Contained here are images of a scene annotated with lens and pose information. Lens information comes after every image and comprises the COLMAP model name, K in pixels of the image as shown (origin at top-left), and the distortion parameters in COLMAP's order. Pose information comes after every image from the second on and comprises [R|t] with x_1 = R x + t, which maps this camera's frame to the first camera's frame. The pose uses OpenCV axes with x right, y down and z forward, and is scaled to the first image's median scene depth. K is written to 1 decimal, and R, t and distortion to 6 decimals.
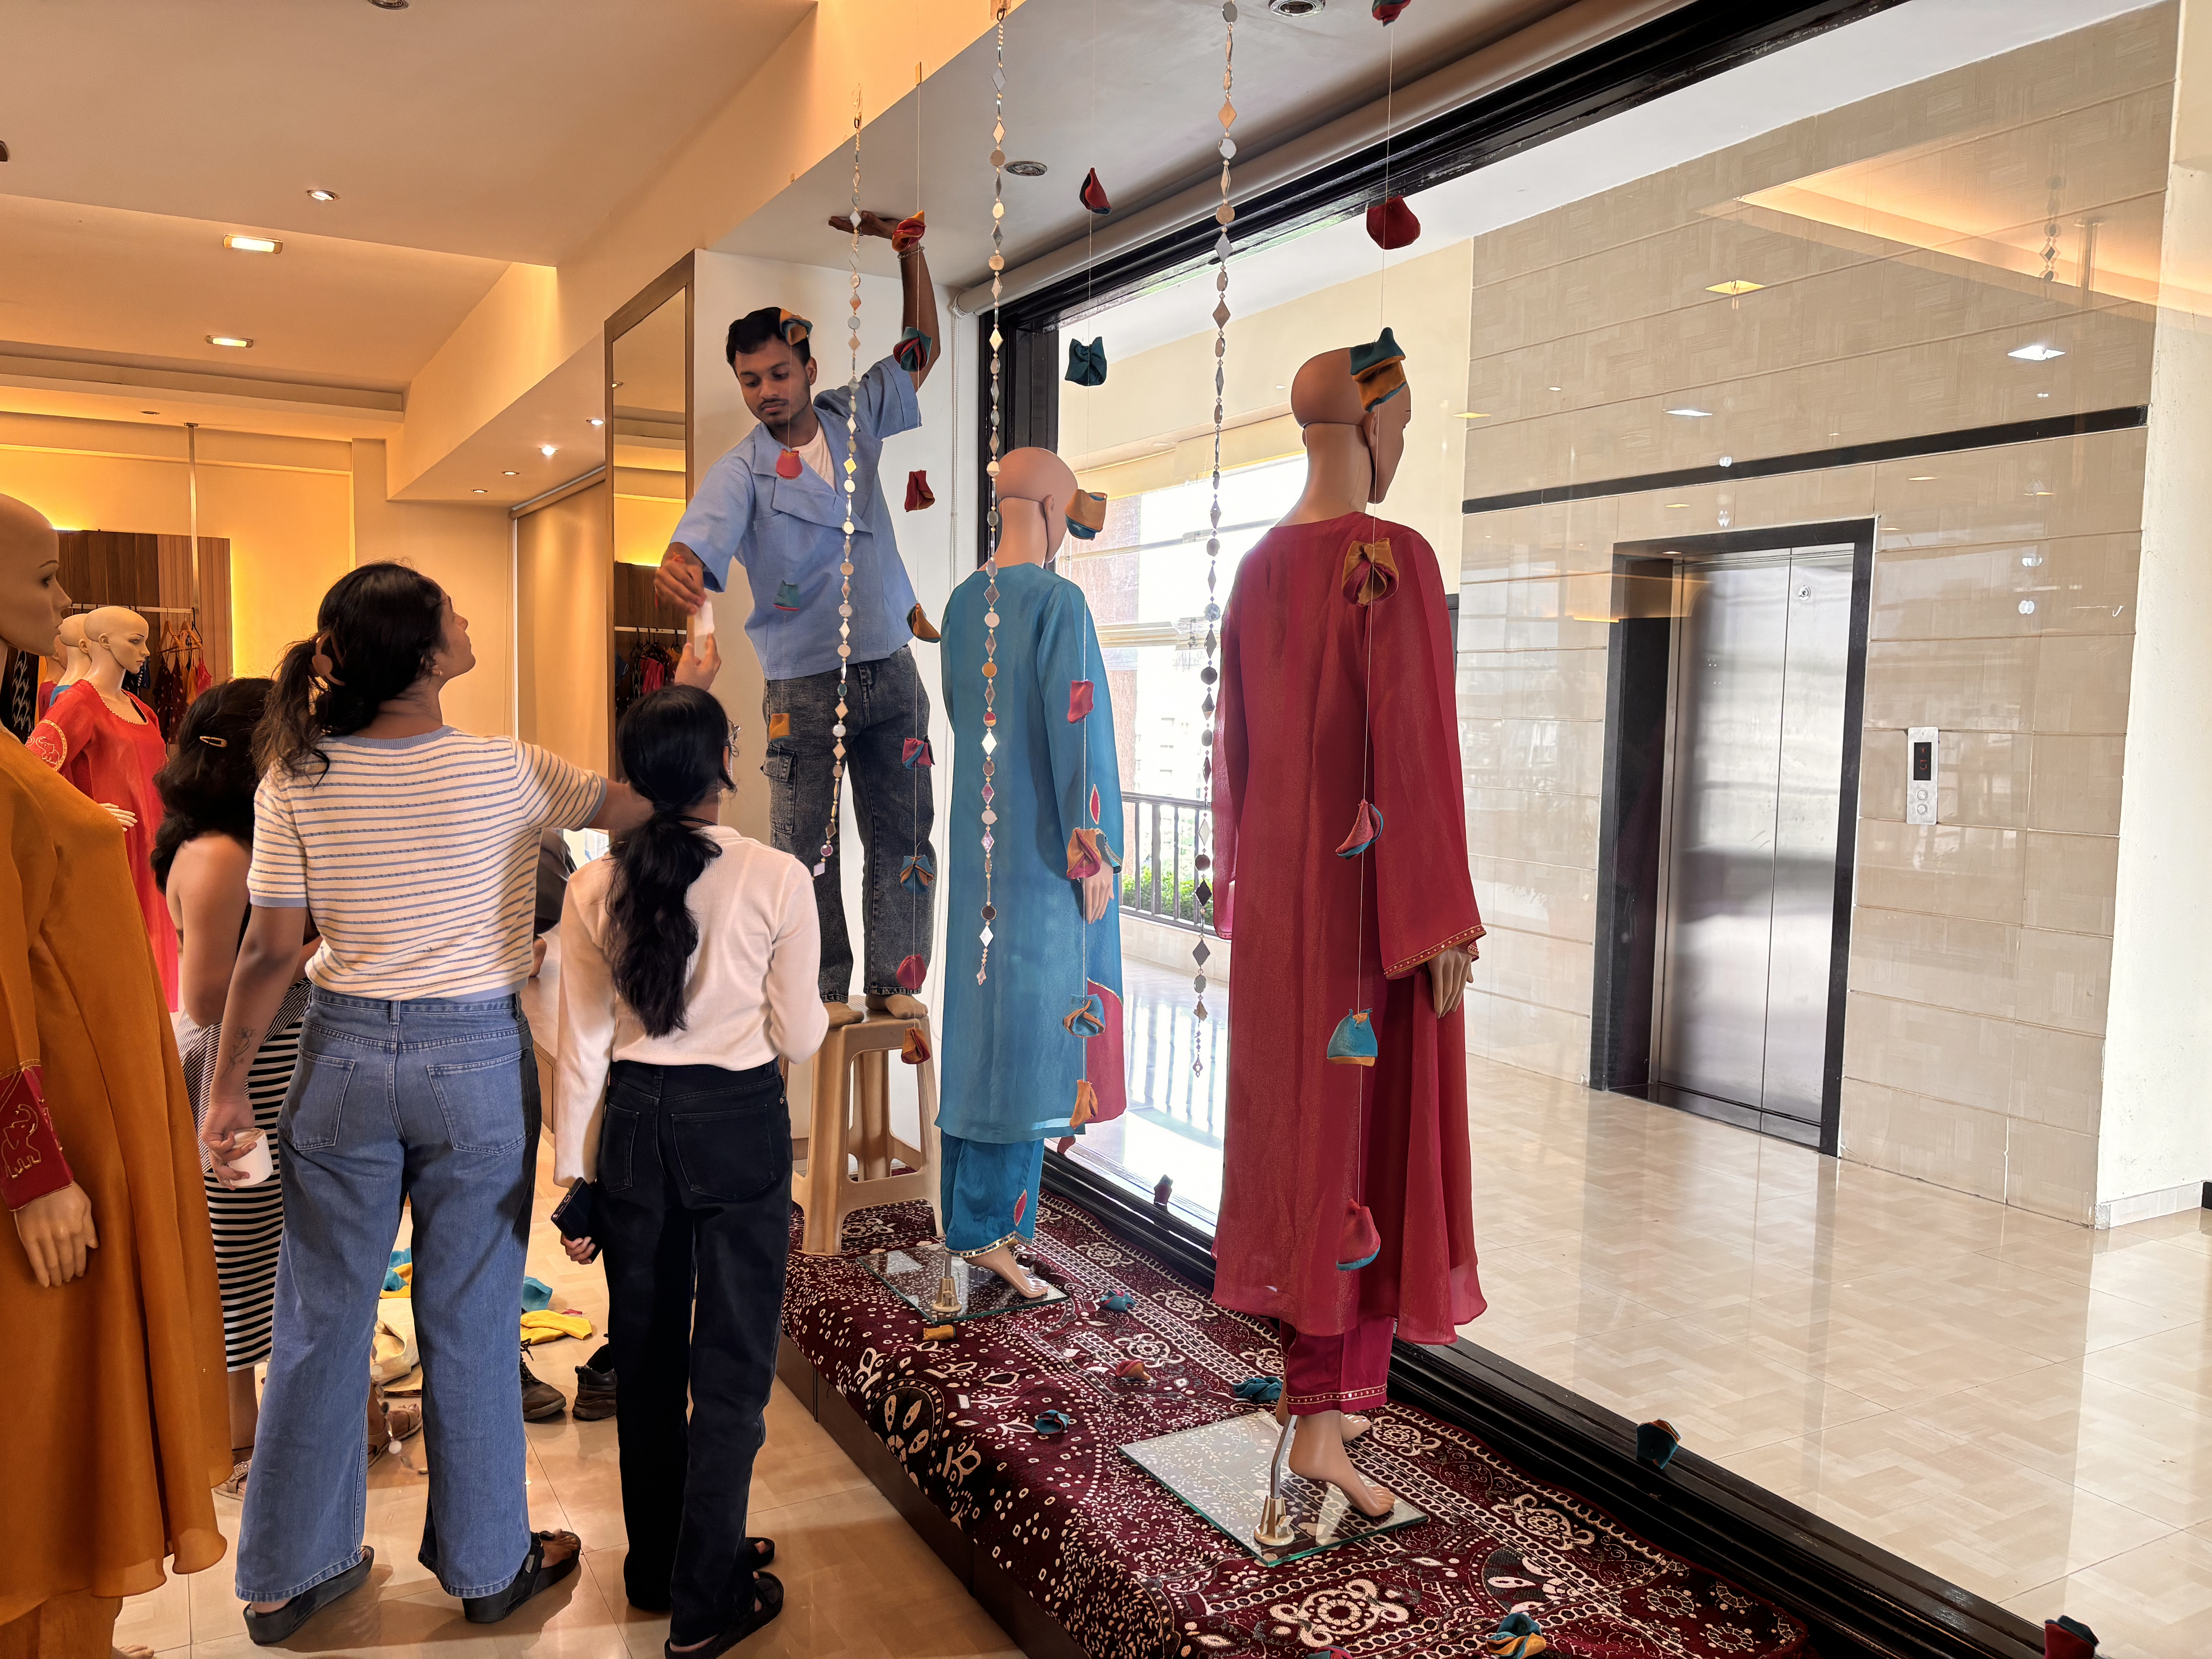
lens RADIAL K [[1670.1, 0, 1107.2], [0, 1670.1, 843.1], [0, 0, 1]] dist [0.047421, -0.004451]
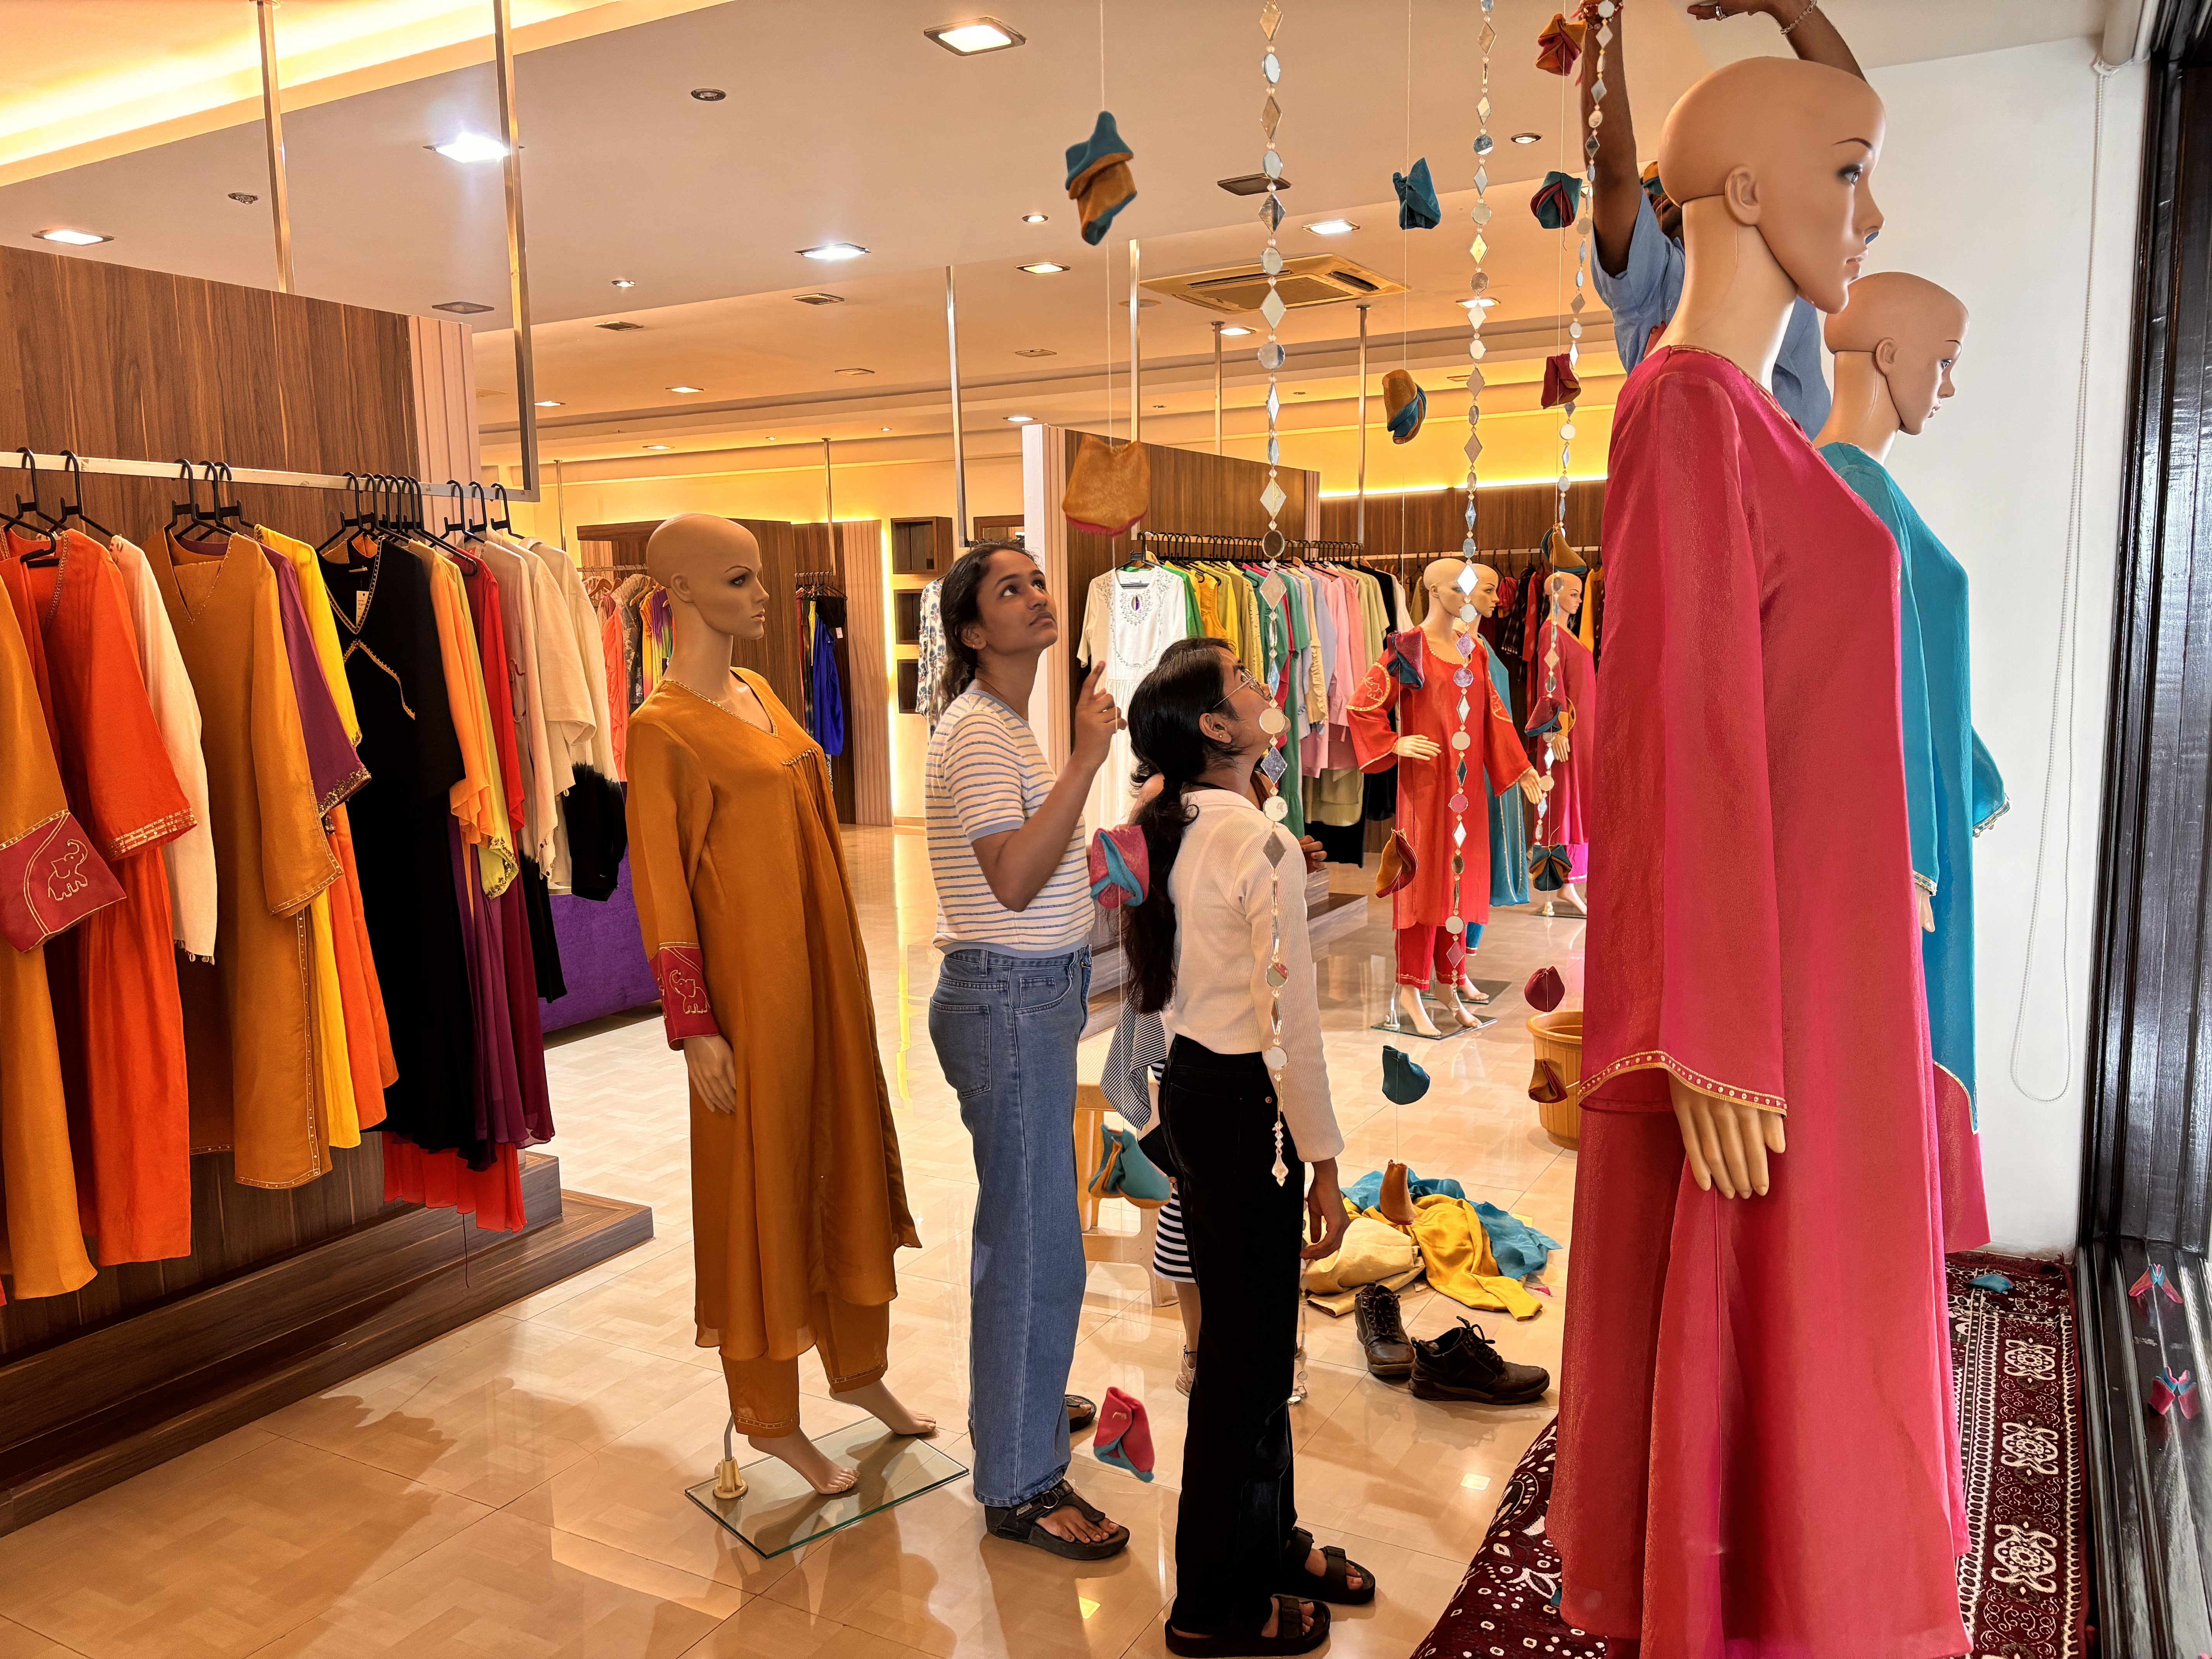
lens RADIAL K [[1693.7, 0, 1102.2], [0, 1693.7, 832.9], [0, 0, 1]] dist [0.014315, 0.002731]
pose [[0.526238, 0.080912, -0.846479, 0.498472], [-0.048346, 0.996699, 0.065216, -0.042264], [0.848962, 0.006605, 0.528413, 0.420900]]
